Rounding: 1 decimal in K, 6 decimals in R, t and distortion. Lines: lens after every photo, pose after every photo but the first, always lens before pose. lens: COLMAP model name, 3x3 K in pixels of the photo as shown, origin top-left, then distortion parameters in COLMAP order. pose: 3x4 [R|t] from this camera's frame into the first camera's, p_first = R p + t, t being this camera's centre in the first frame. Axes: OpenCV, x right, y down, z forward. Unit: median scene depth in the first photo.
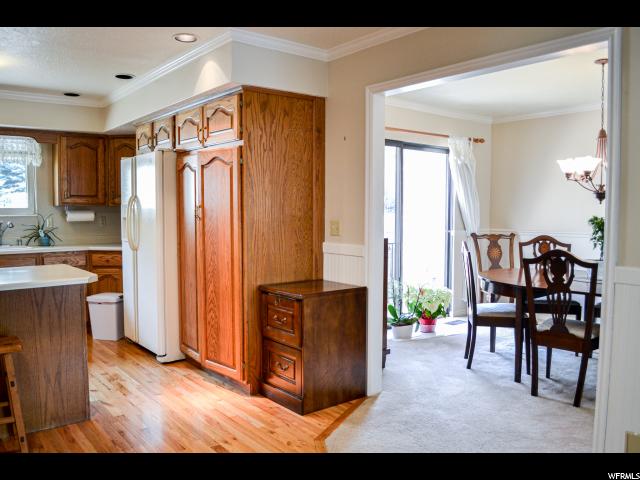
lens RADIAL K [[519.2, 0, 311.3], [0, 519.2, 238.1], [0, 0, 1]] dist [-0.071578, -0.001755]
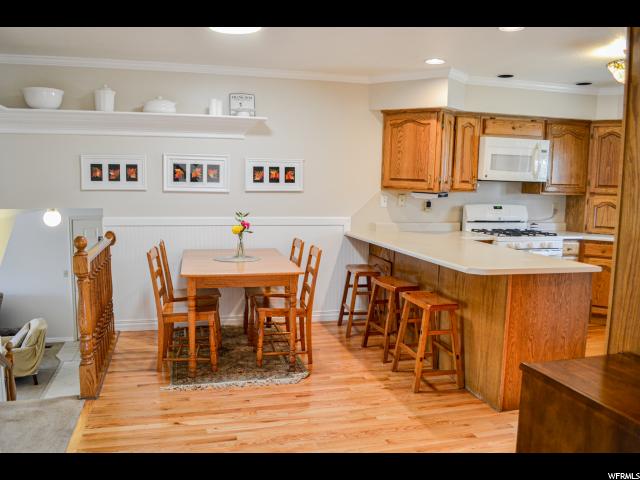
lens RADIAL K [[519.2, 0, 311.3], [0, 519.2, 238.1], [0, 0, 1]] dist [-0.071578, -0.001755]
pose [[-0.387518, 0.094482, -0.917008, 0.491327], [-0.070931, 0.988729, 0.131847, -0.073804], [0.919129, 0.116137, -0.376448, 0.817931]]
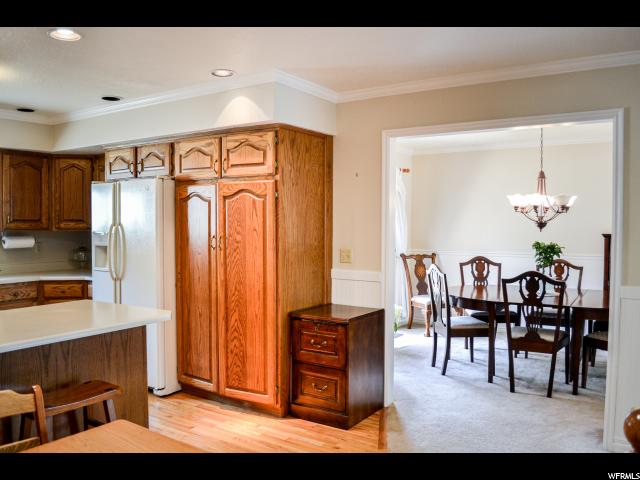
lens RADIAL K [[524.4, 0, 320.0], [0, 524.4, 240.0], [0, 0, 1]] dist [-0.071905, 0.000879]
pose [[0.952041, -0.007941, 0.305868, -0.345201], [0.015463, 0.999634, -0.022178, -0.029269], [-0.305580, 0.025844, 0.951816, -0.033455]]
